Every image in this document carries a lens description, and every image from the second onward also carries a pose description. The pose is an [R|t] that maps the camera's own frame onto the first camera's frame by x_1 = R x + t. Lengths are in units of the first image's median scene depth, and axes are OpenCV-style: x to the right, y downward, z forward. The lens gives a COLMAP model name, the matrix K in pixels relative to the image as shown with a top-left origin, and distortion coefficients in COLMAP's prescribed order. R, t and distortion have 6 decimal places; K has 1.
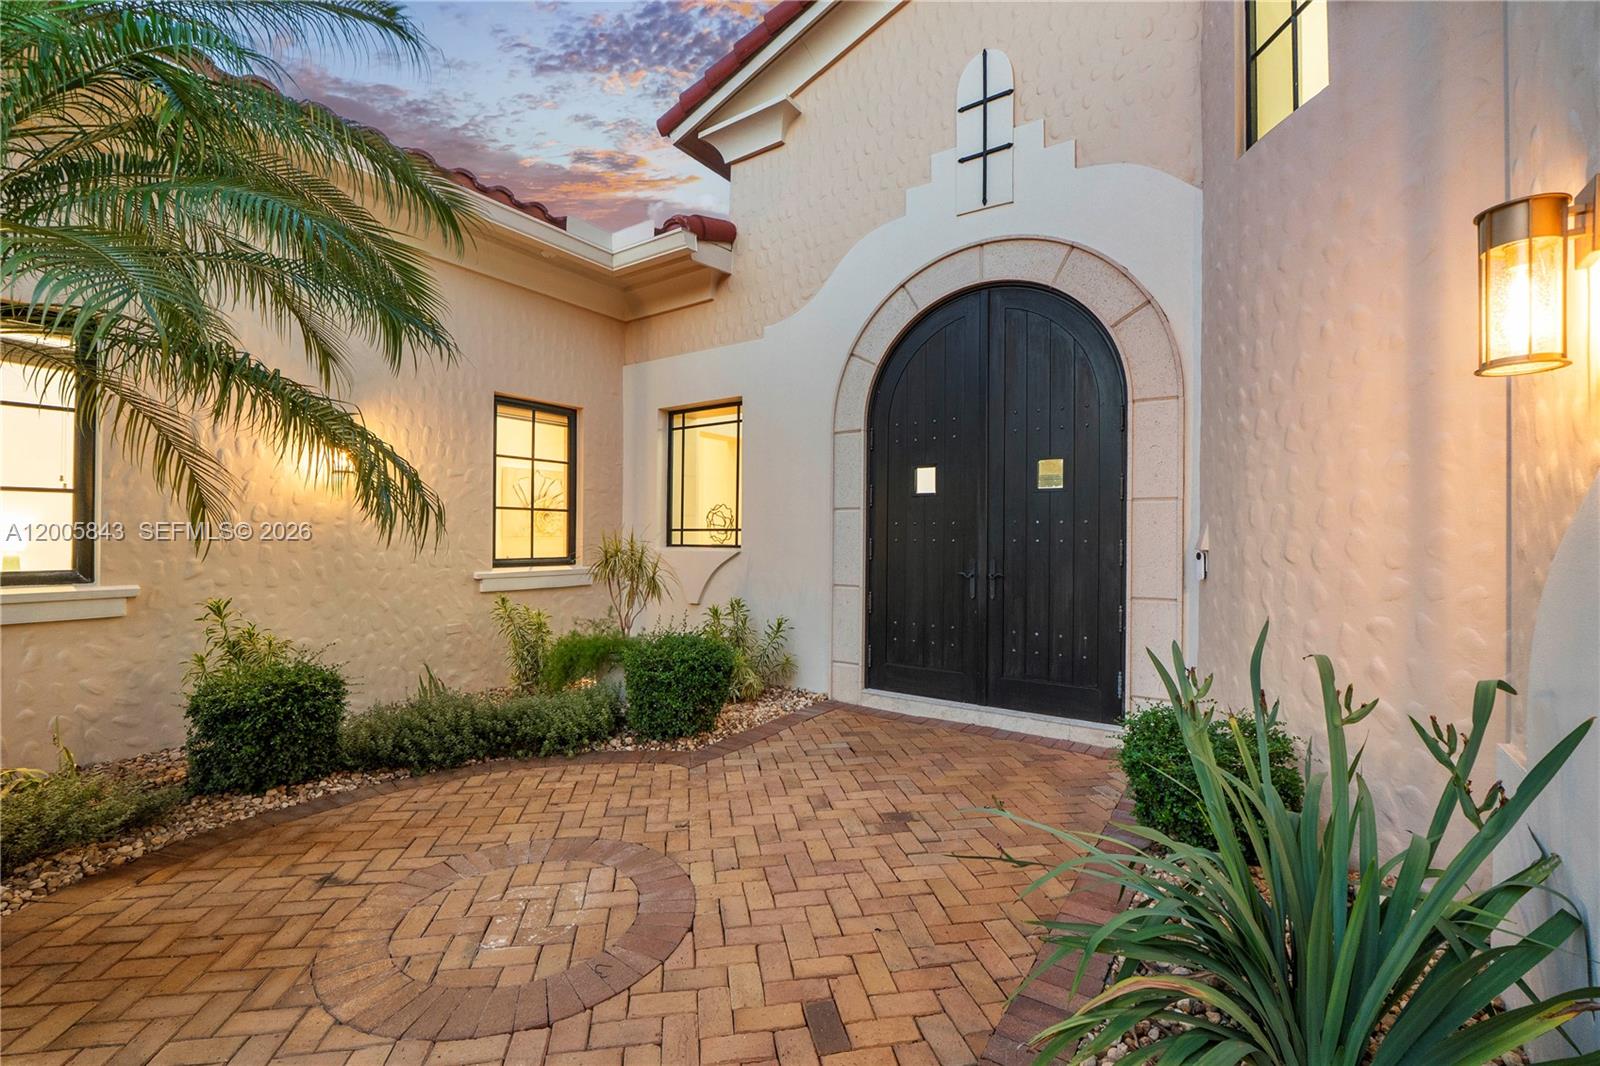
lens RADIAL K [[701.5, 0, 796.6], [0, 701.5, 536.5], [0, 0, 1]] dist [-0.009731, 0.001944]
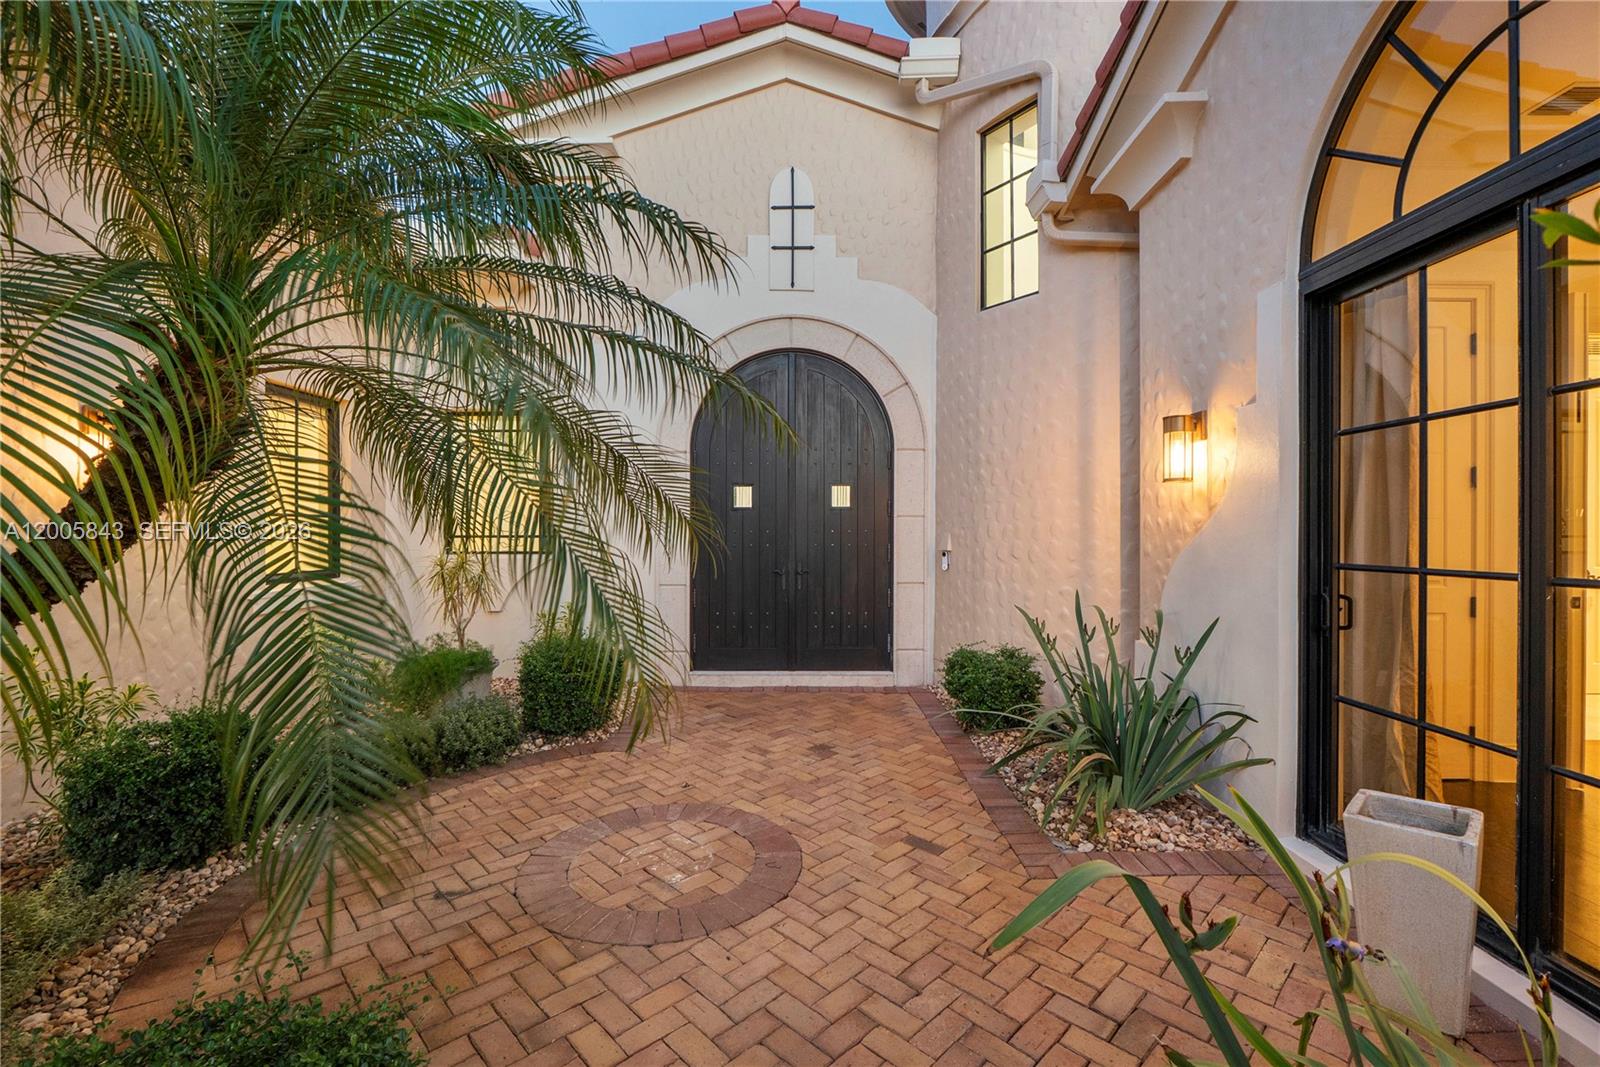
lens RADIAL K [[701.5, 0, 809.6], [0, 701.5, 538.3], [0, 0, 1]] dist [-0.009731, 0.001944]
pose [[0.813790, -0.012686, 0.581021, -0.525928], [0.004676, 0.999872, 0.015282, -0.030232], [-0.581141, -0.009720, 0.813745, -0.094133]]
